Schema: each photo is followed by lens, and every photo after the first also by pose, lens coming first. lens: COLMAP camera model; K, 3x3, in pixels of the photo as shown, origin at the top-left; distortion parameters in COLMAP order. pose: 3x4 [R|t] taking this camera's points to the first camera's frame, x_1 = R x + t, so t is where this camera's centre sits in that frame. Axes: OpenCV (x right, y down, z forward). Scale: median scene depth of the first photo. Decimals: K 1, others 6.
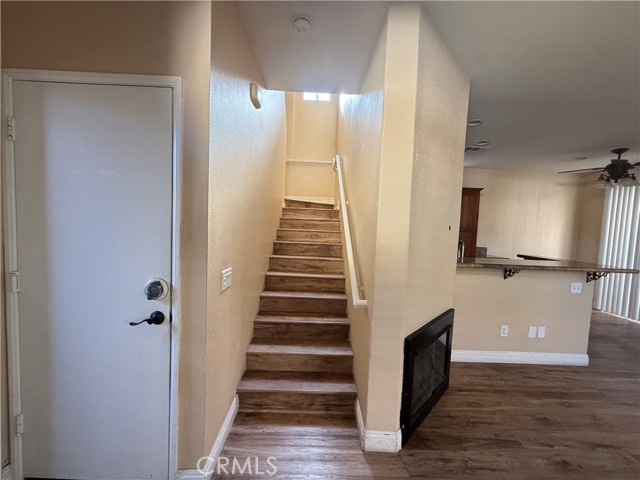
lens RADIAL K [[254.6, 0, 320.5], [0, 254.6, 241.1], [0, 0, 1]] dist [-0.001086, -0.000316]
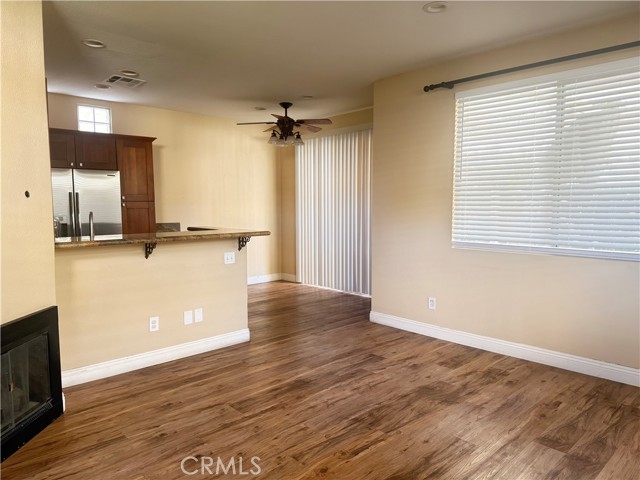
lens RADIAL K [[448.6, 0, 323.2], [0, 448.6, 243.1], [0, 0, 1]] dist [0.046438, -0.061342]
pose [[0.733949, -0.102266, 0.671462, 0.195627], [0.073361, 0.994752, 0.071316, 0.043041], [-0.675231, -0.003084, 0.737600, -0.390710]]
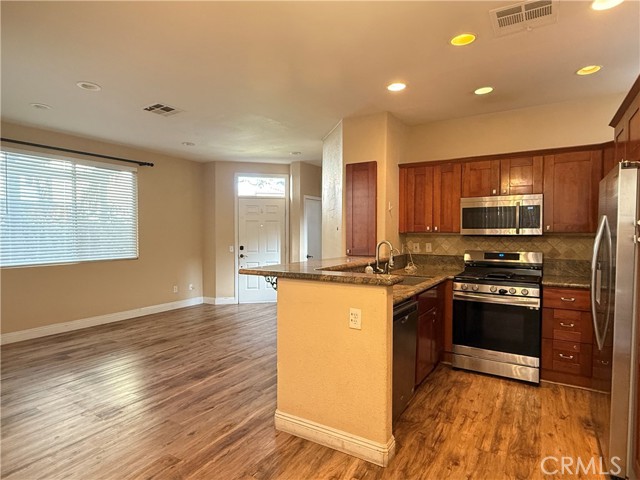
lens RADIAL K [[360.3, 0, 320.1], [0, 360.3, 240.1], [0, 0, 1]] dist [-0.018761, -0.000791]
pose [[-0.538895, -0.021109, -0.842108, 1.815819], [-0.077778, 0.996662, 0.024789, -0.021106], [0.838774, 0.078857, -0.538738, 1.591096]]
